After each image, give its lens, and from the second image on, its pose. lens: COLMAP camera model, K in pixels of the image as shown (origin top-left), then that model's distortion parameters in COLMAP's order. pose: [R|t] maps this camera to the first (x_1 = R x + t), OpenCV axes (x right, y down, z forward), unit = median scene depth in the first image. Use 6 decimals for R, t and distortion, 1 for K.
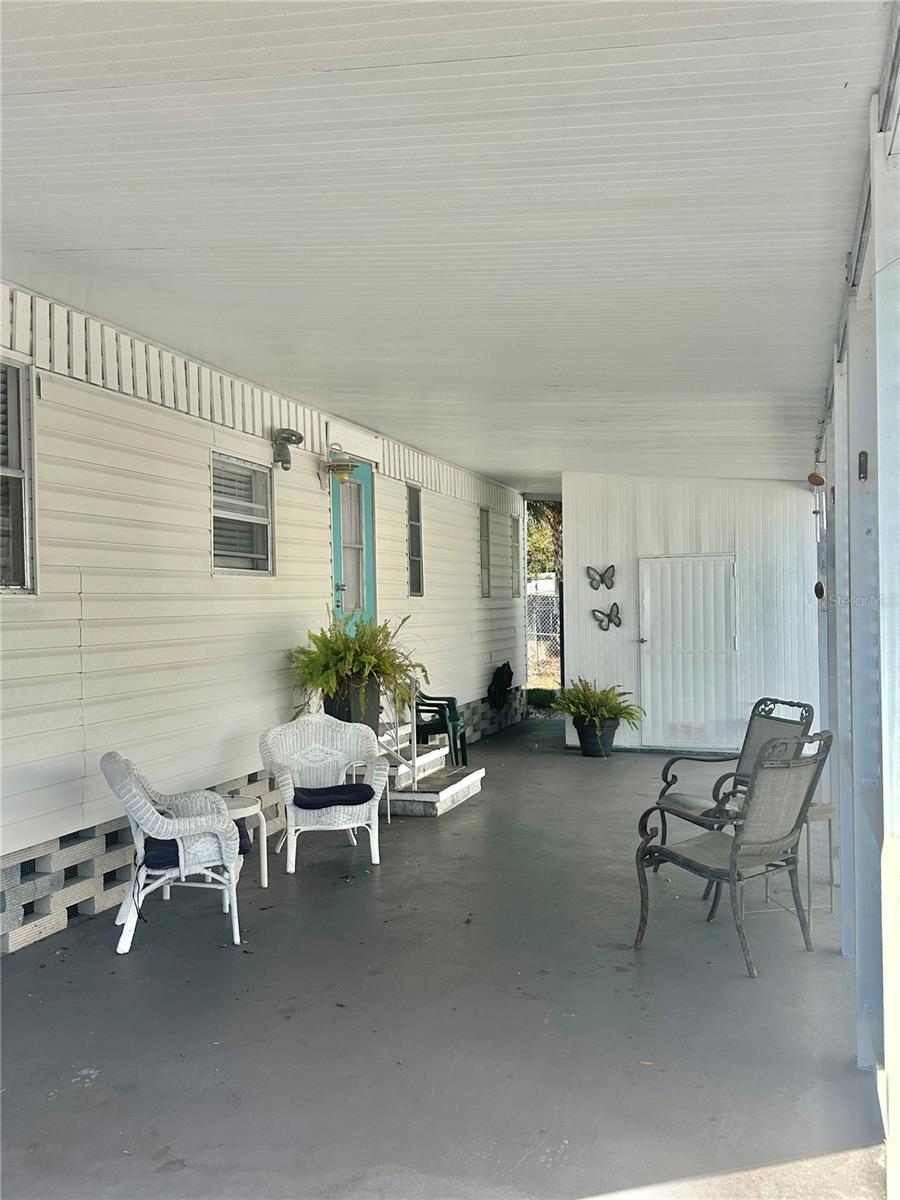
lens RADIAL K [[1075.4, 0, 433.4], [0, 1075.4, 603.6], [0, 0, 1]] dist [0.146777, -0.273904]
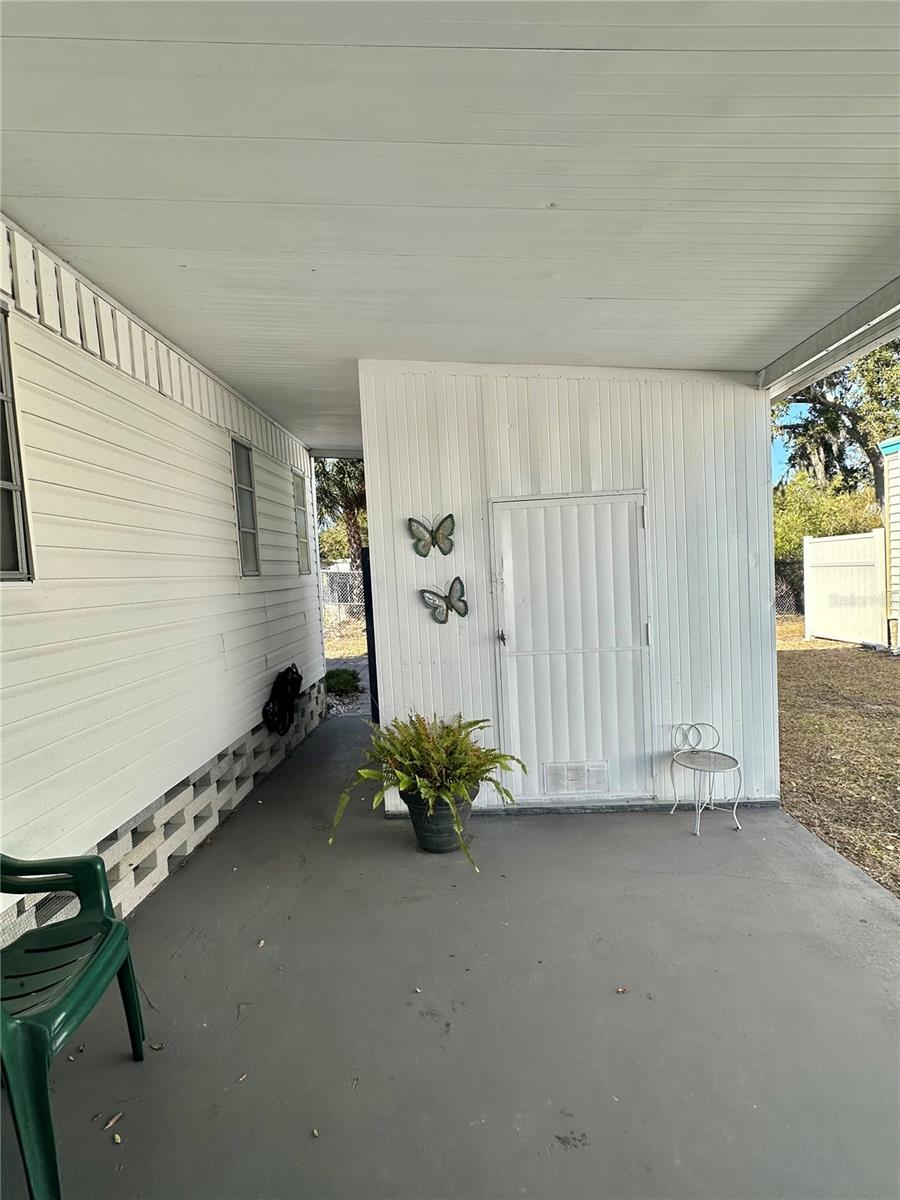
lens RADIAL K [[566.0, 0, 450.0], [0, 566.0, 600.0], [0, 0, 1]] dist [0.000459, 0.000240]
pose [[0.957853, -0.050158, 0.282846, 0.074575], [0.038663, 0.998189, 0.046080, -0.002695], [-0.284646, -0.033202, 0.958058, 0.701492]]
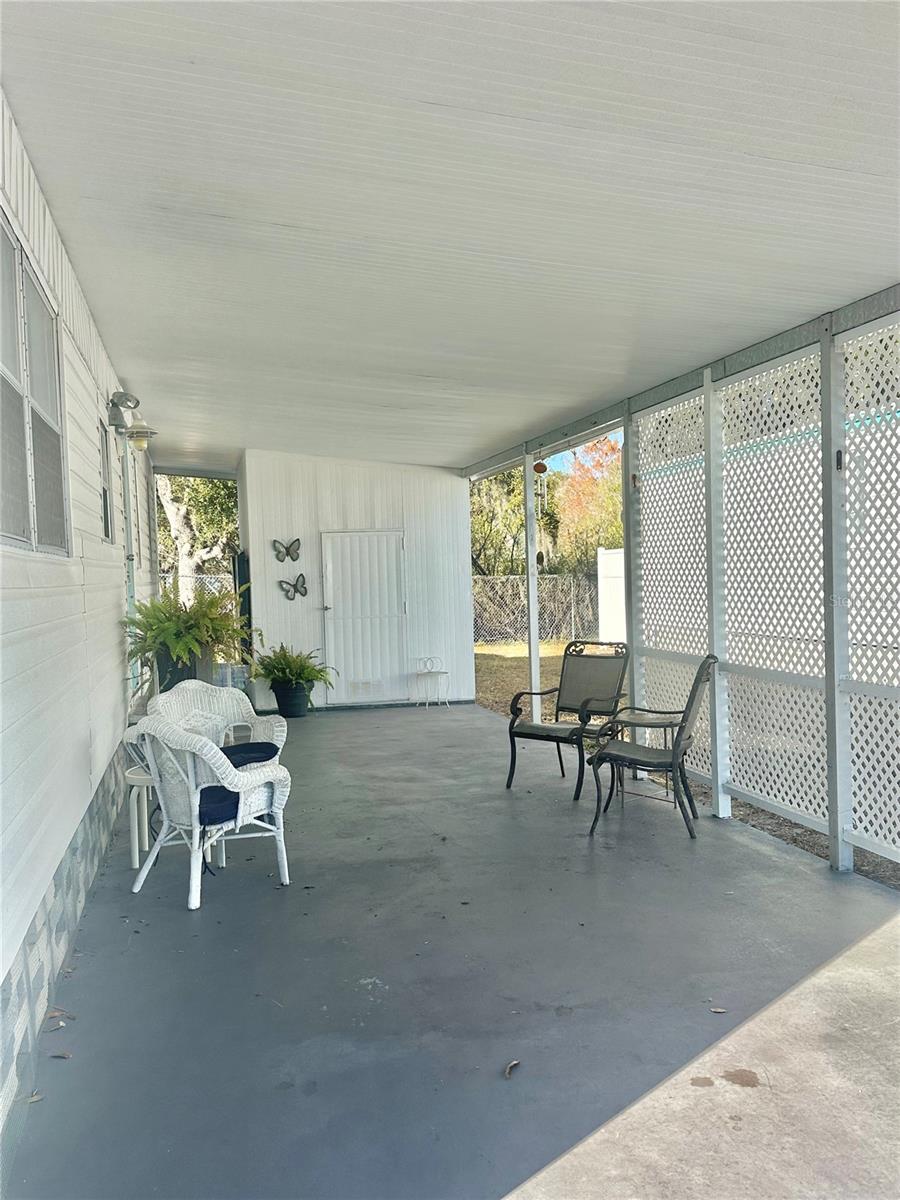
lens RADIAL K [[1075.4, 0, 433.4], [0, 1075.4, 603.6], [0, 0, 1]] dist [0.146777, -0.273904]
pose [[0.860402, -0.026934, 0.508903, -0.267867], [0.018180, 0.999589, 0.022167, 0.007568], [-0.509291, -0.009820, 0.860538, 0.007070]]
